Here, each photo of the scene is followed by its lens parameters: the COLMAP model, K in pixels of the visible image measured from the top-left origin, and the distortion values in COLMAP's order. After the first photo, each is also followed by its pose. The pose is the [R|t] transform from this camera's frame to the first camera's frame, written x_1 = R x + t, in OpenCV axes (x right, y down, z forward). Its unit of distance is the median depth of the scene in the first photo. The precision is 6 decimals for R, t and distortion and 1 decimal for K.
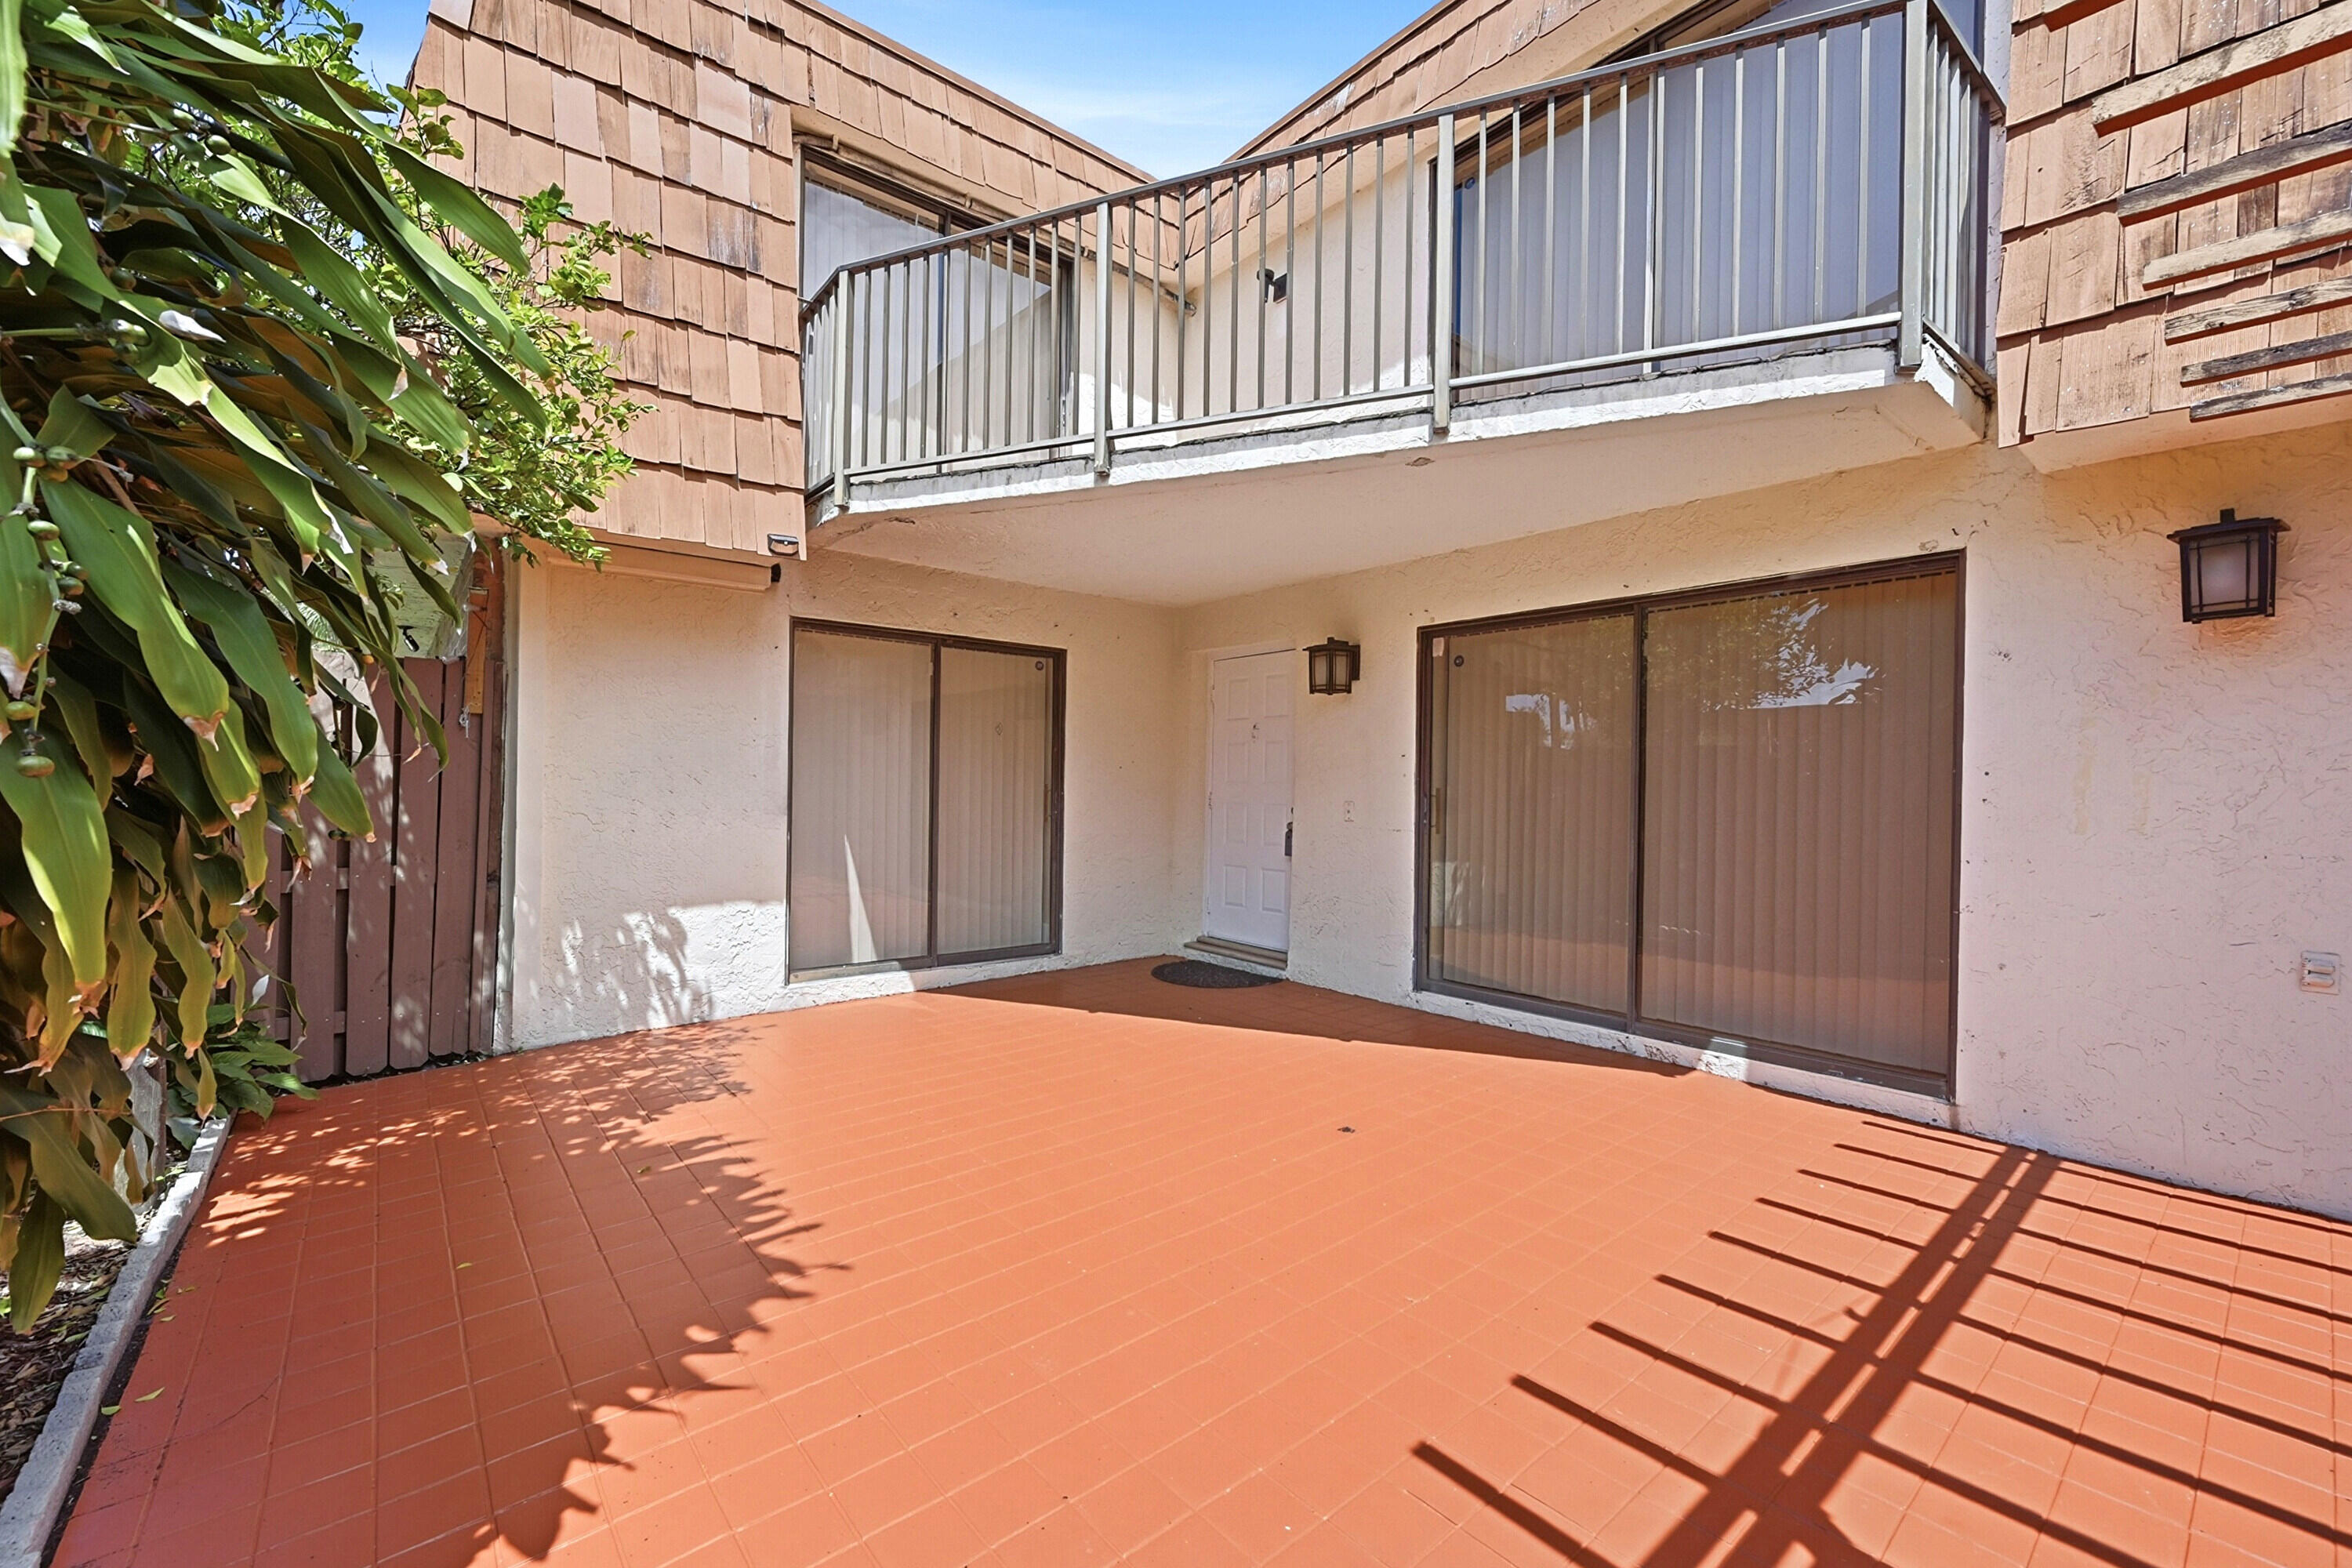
lens RADIAL K [[941.8, 0, 1176.1], [0, 941.8, 787.3], [0, 0, 1]] dist [-0.000650, -0.000192]
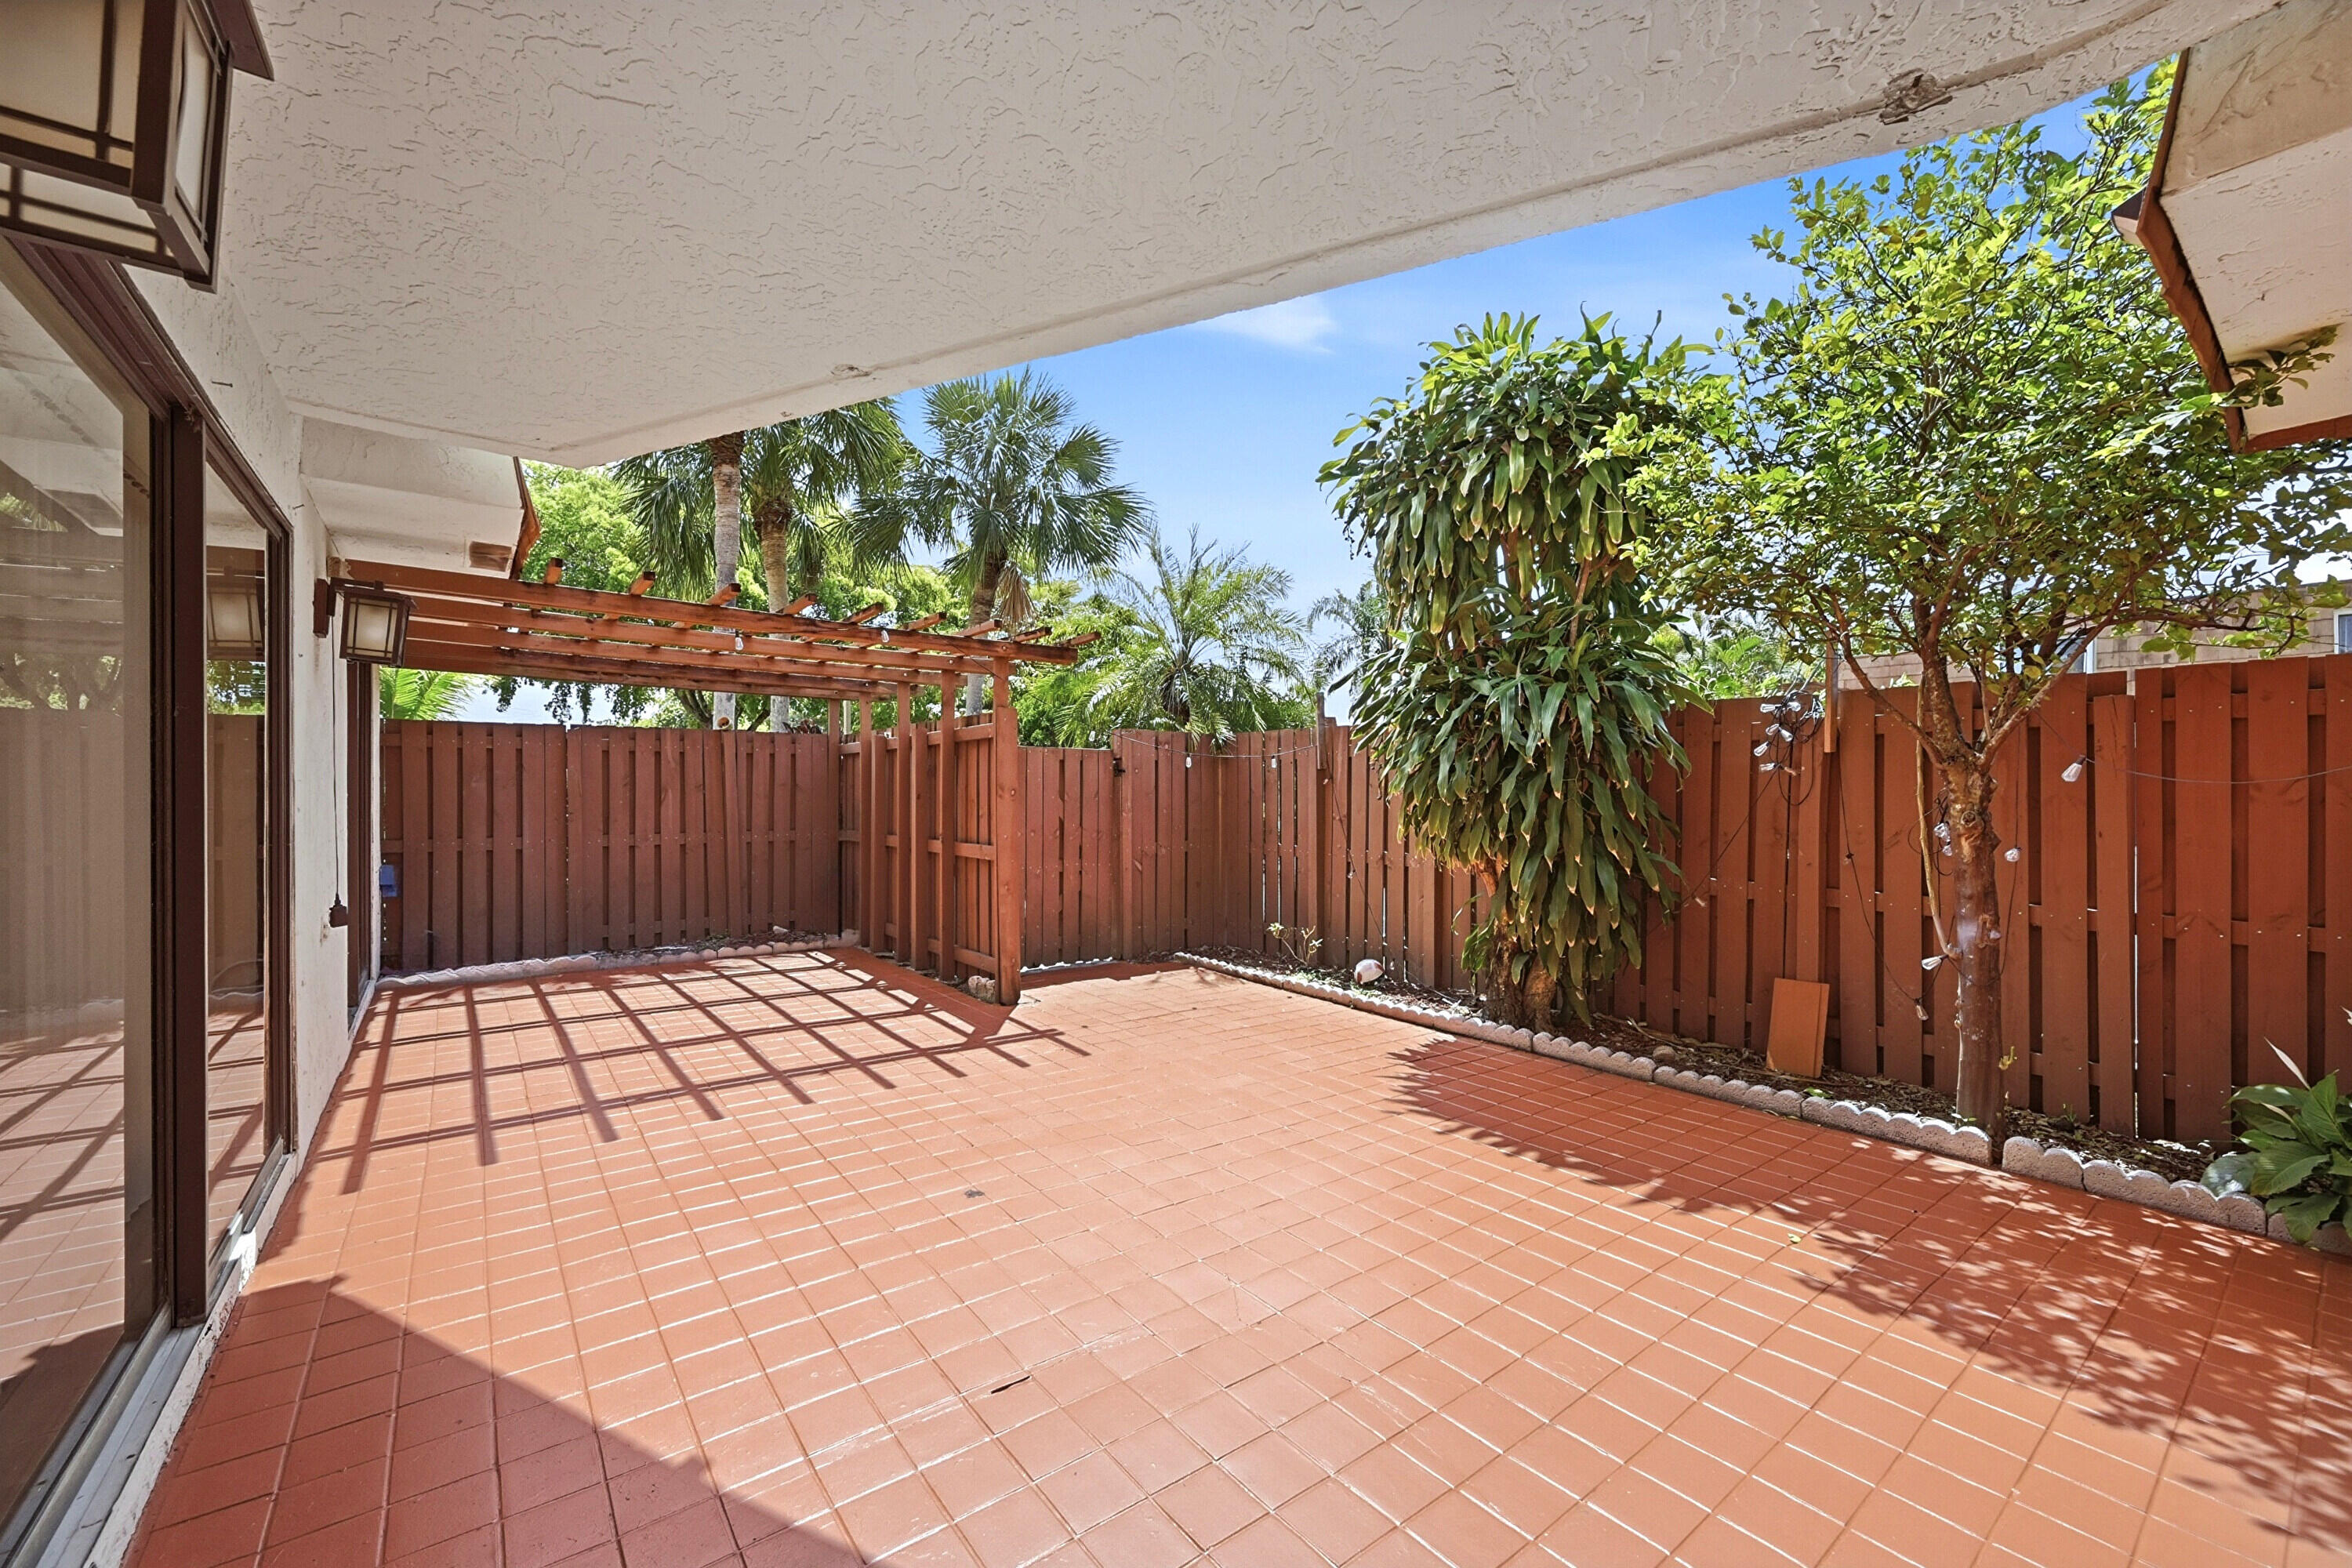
lens RADIAL K [[941.8, 0, 1174.9], [0, 941.8, 785.5], [0, 0, 1]] dist [-0.000650, -0.000192]
pose [[-0.998976, -0.013436, 0.043209, -0.033680], [-0.013568, 0.999904, -0.002758, -0.014523], [-0.043167, -0.003341, -0.999062, 1.474560]]
